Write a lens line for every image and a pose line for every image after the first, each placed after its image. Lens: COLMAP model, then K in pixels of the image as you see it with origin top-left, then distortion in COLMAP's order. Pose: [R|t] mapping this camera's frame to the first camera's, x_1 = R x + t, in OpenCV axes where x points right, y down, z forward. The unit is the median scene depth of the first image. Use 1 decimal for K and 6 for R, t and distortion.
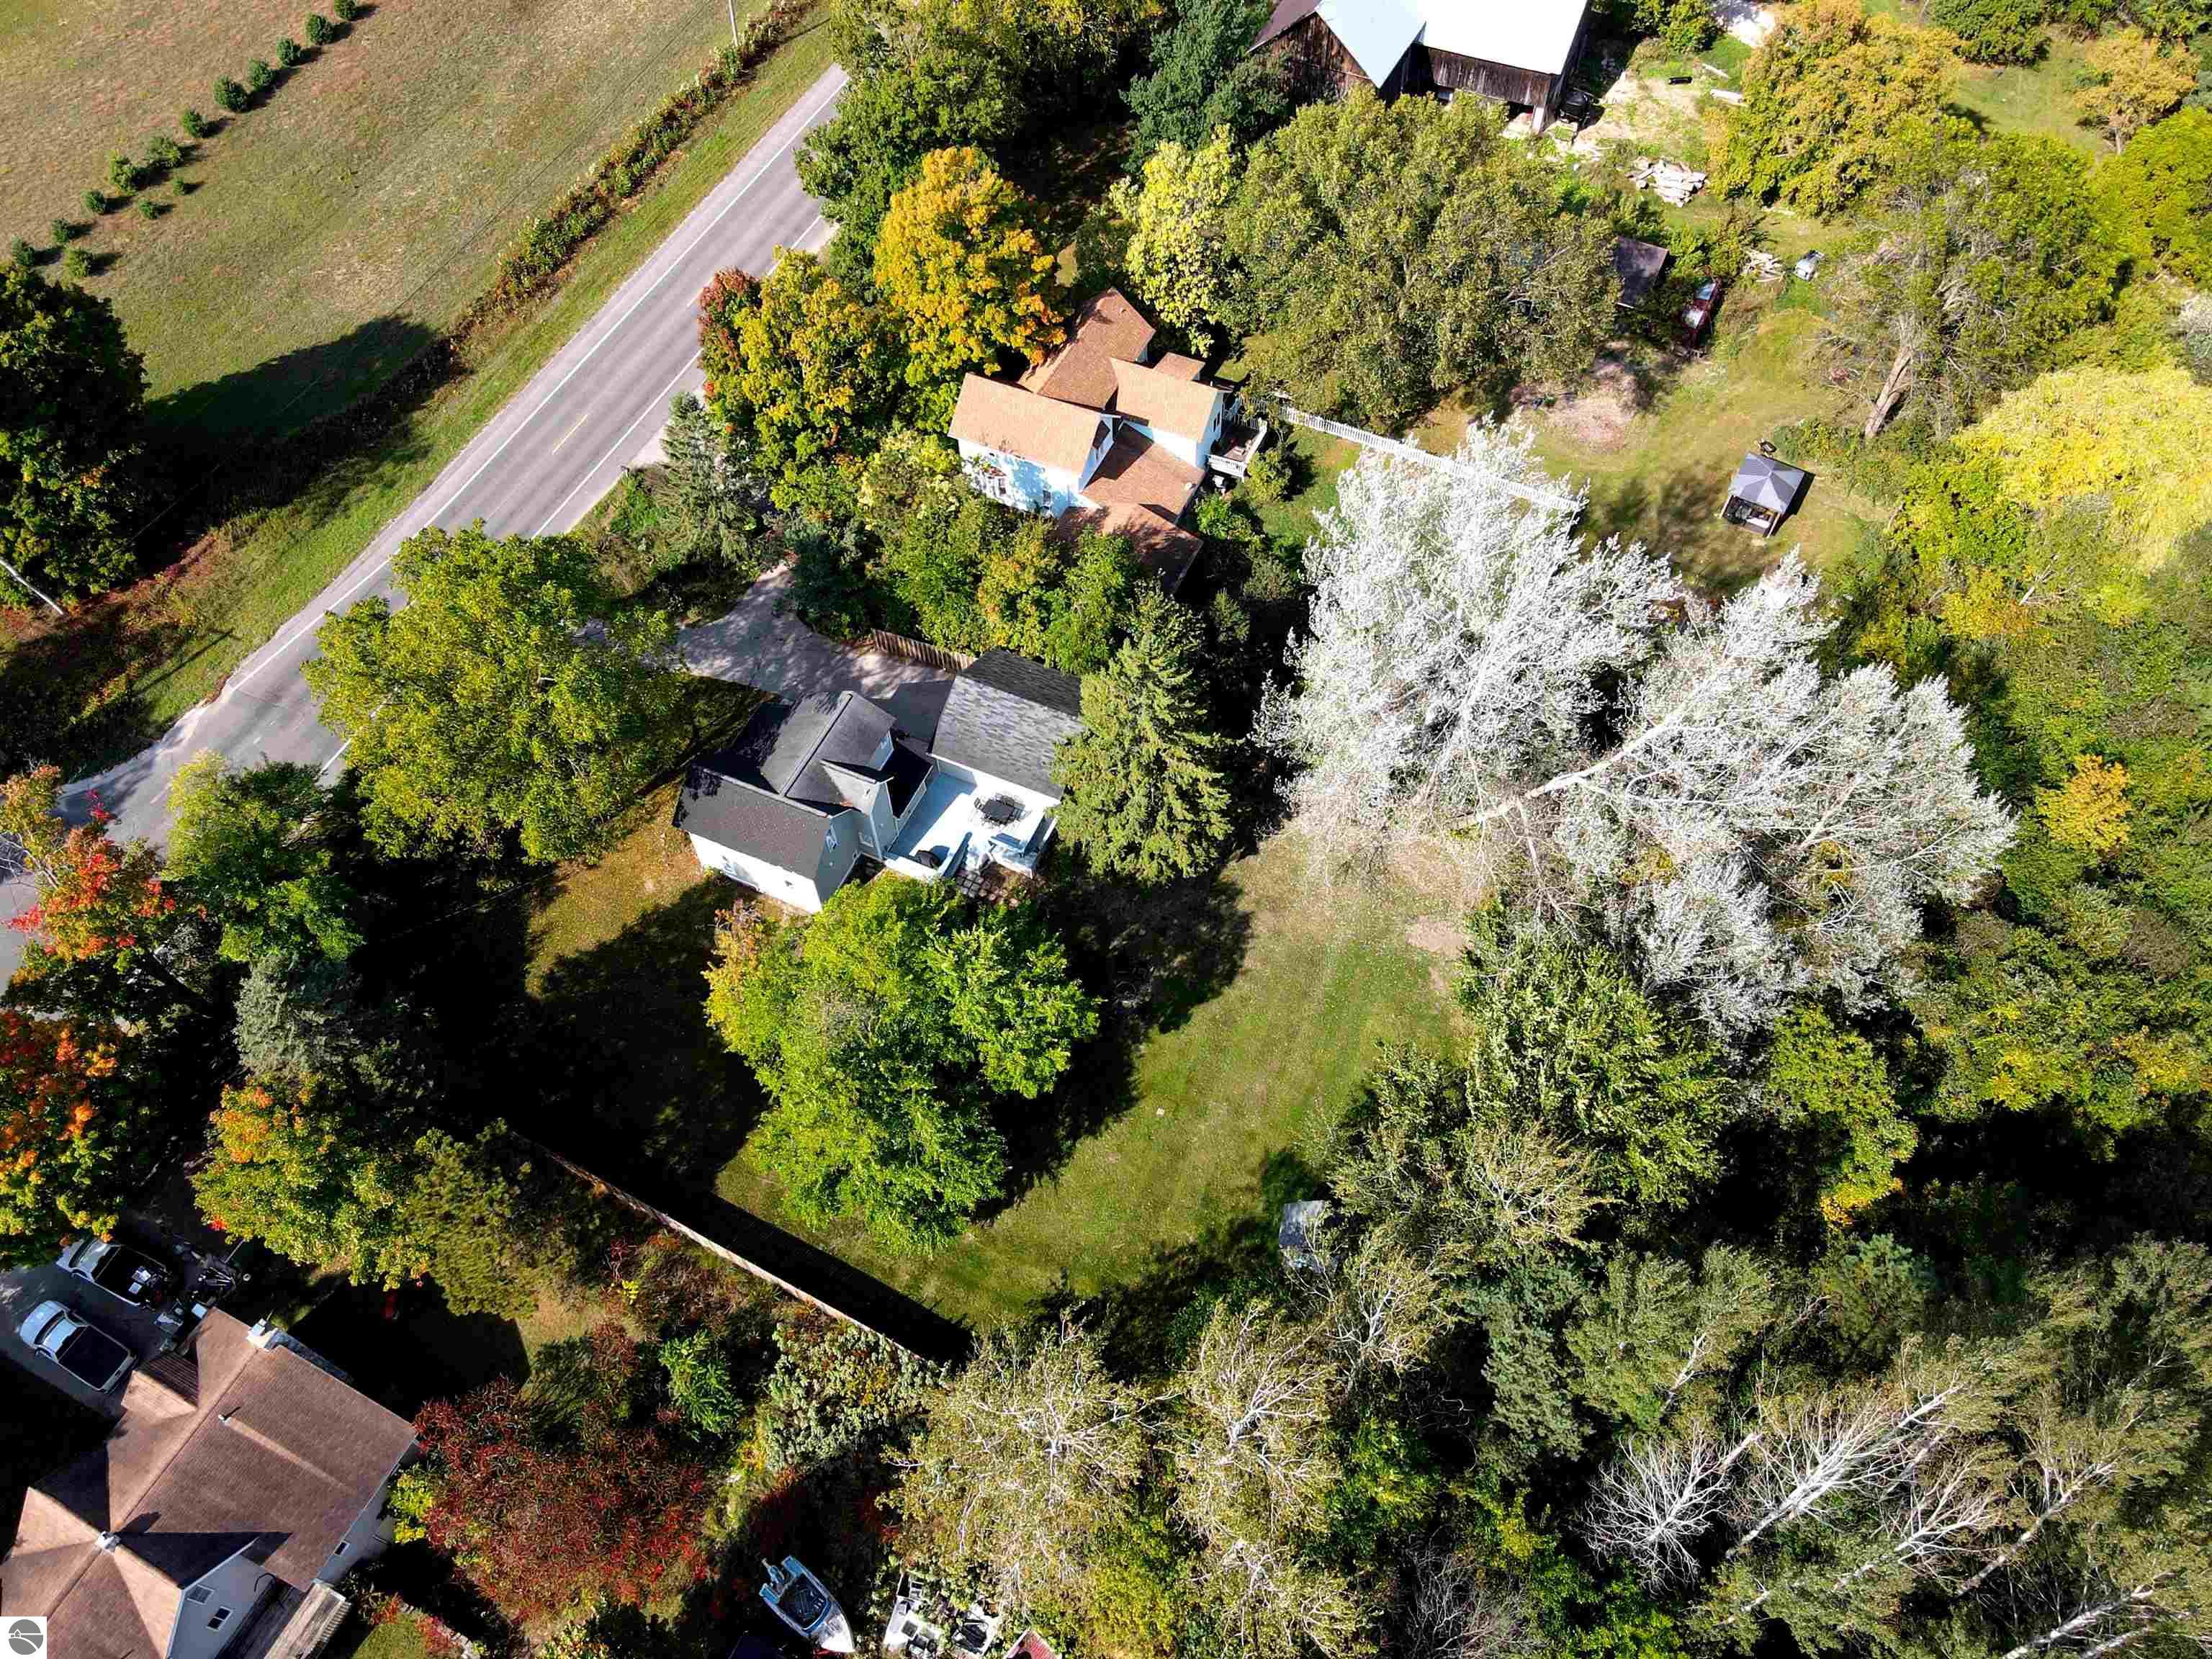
lens RADIAL K [[1604.1, 0, 1111.9], [0, 1604.1, 822.6], [0, 0, 1]] dist [0.002983, 0.006858]
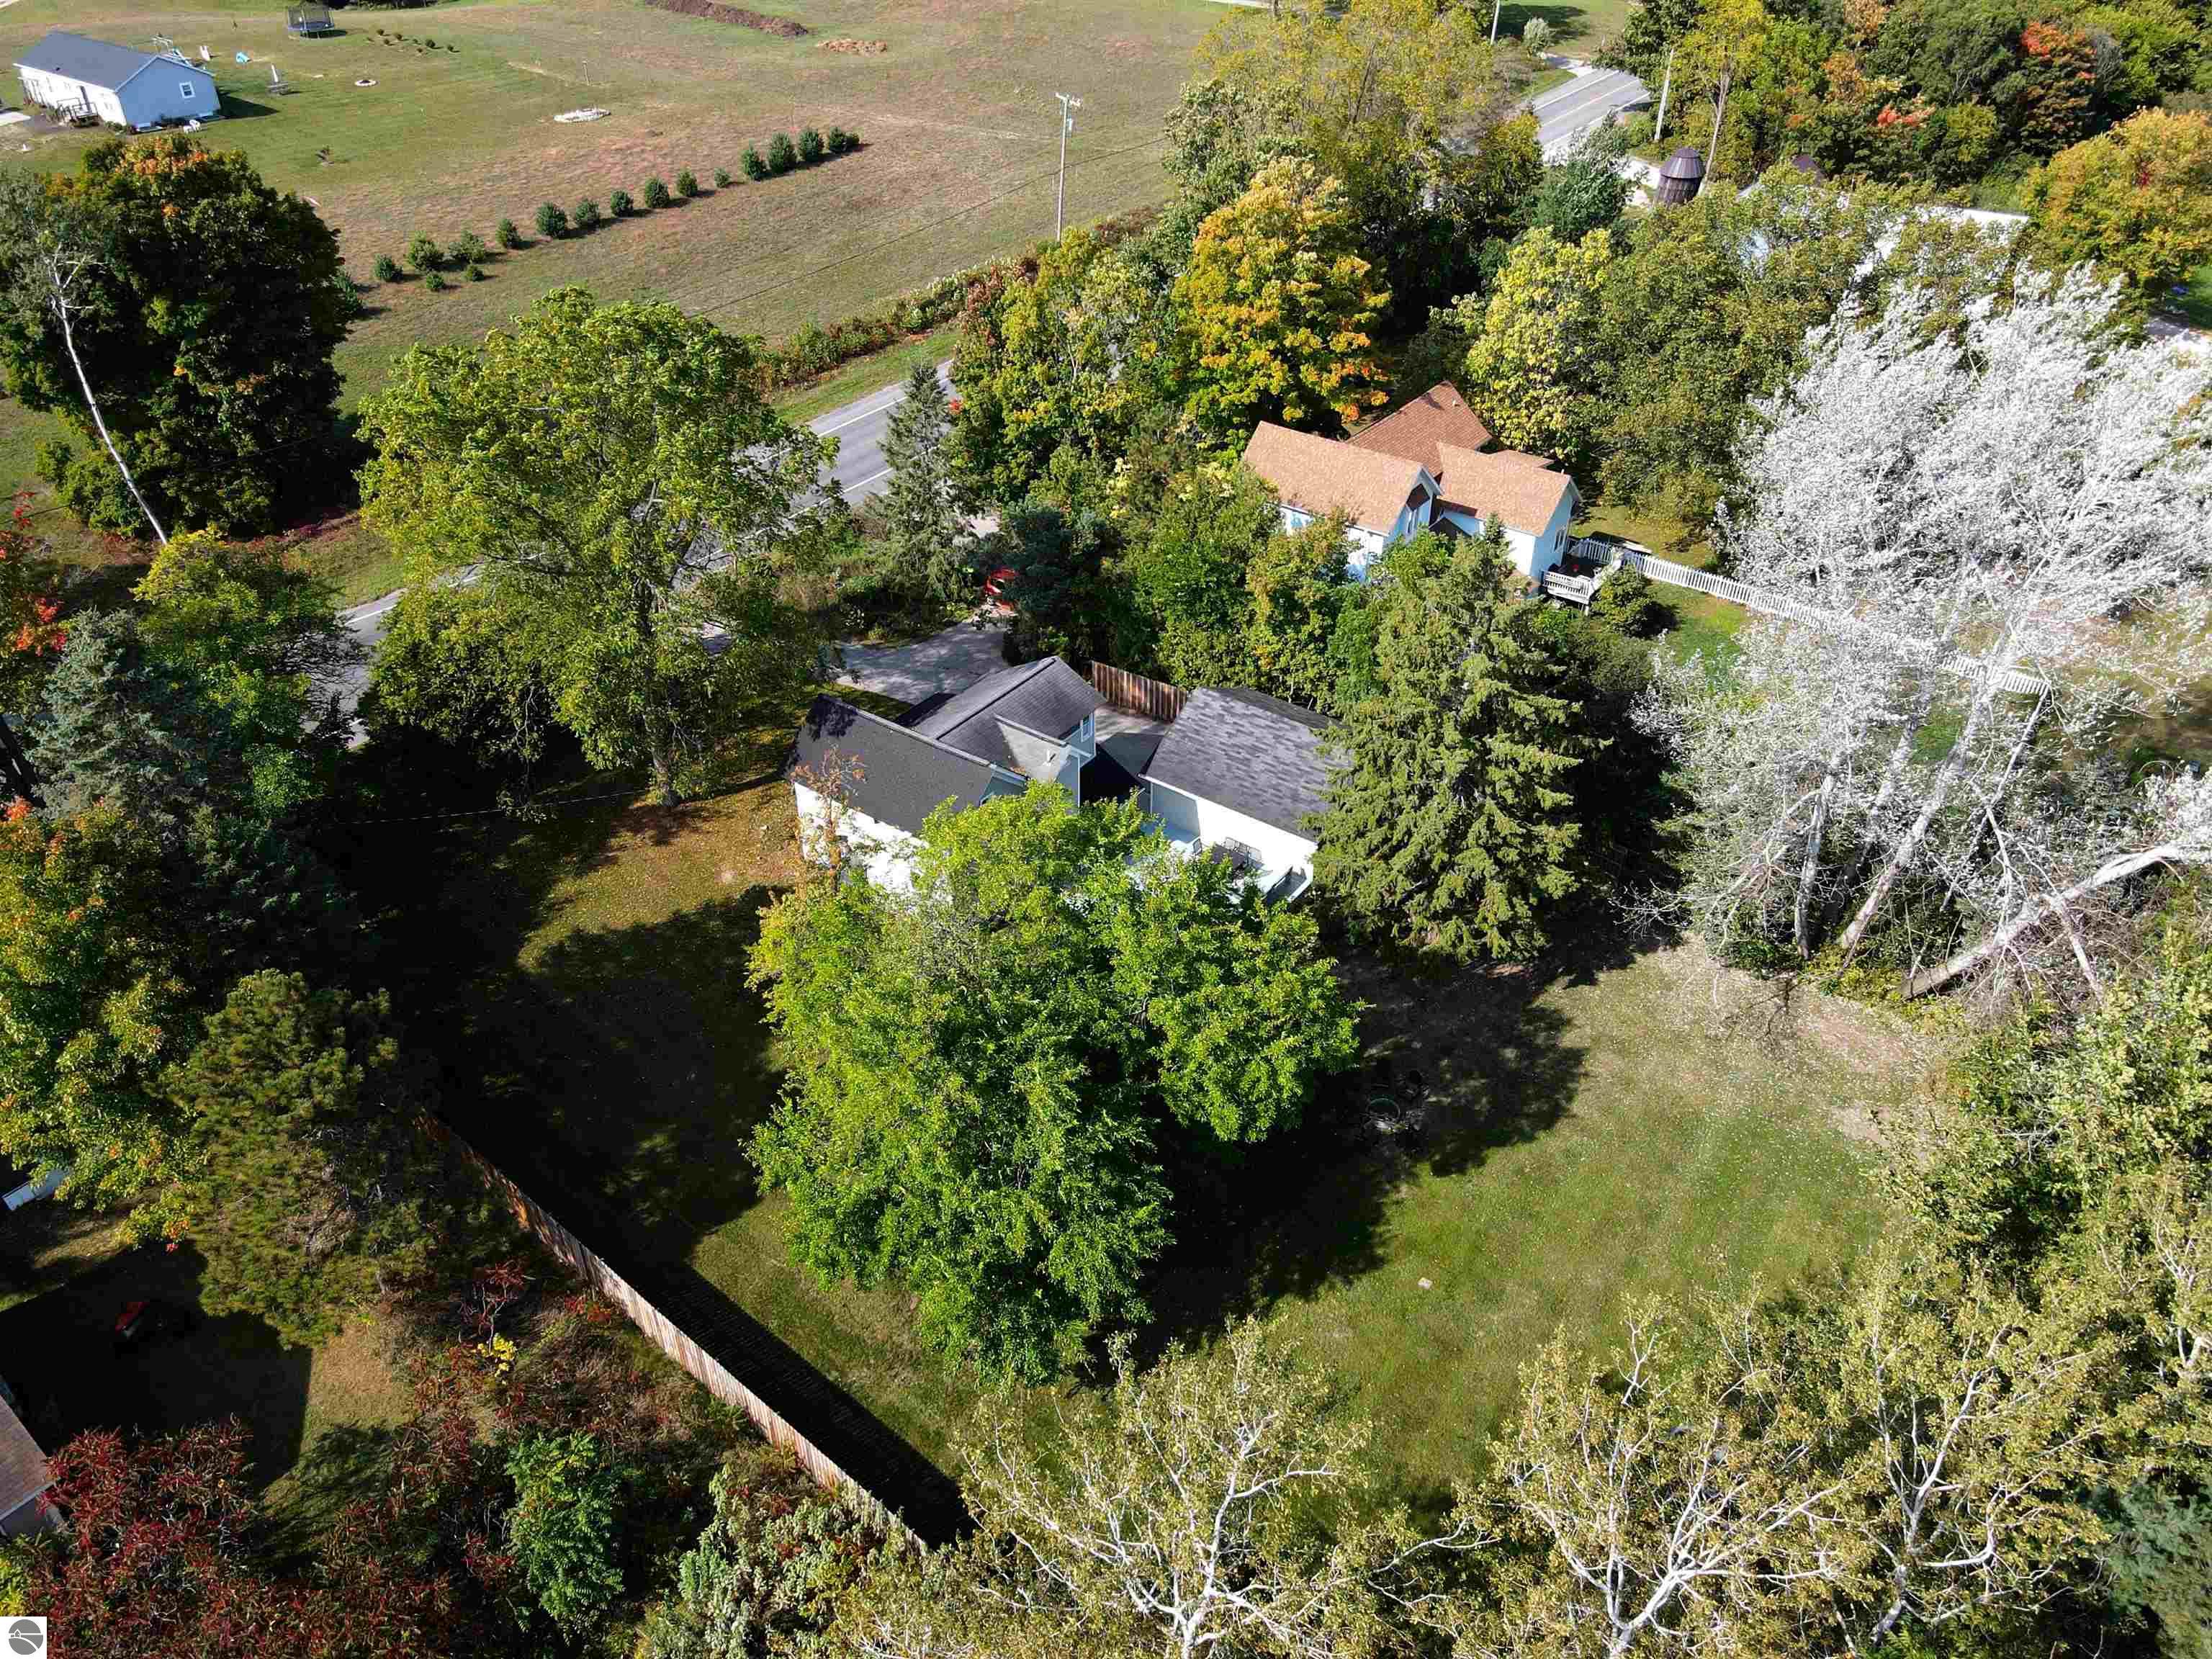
lens RADIAL K [[1604.1, 0, 1108.3], [0, 1604.1, 841.5], [0, 0, 1]] dist [0.002983, 0.006858]
pose [[0.979260, 0.134318, -0.151684, -0.013825], [-0.178937, 0.924515, -0.336531, 0.207670], [0.095032, 0.356694, 0.929375, 0.305787]]
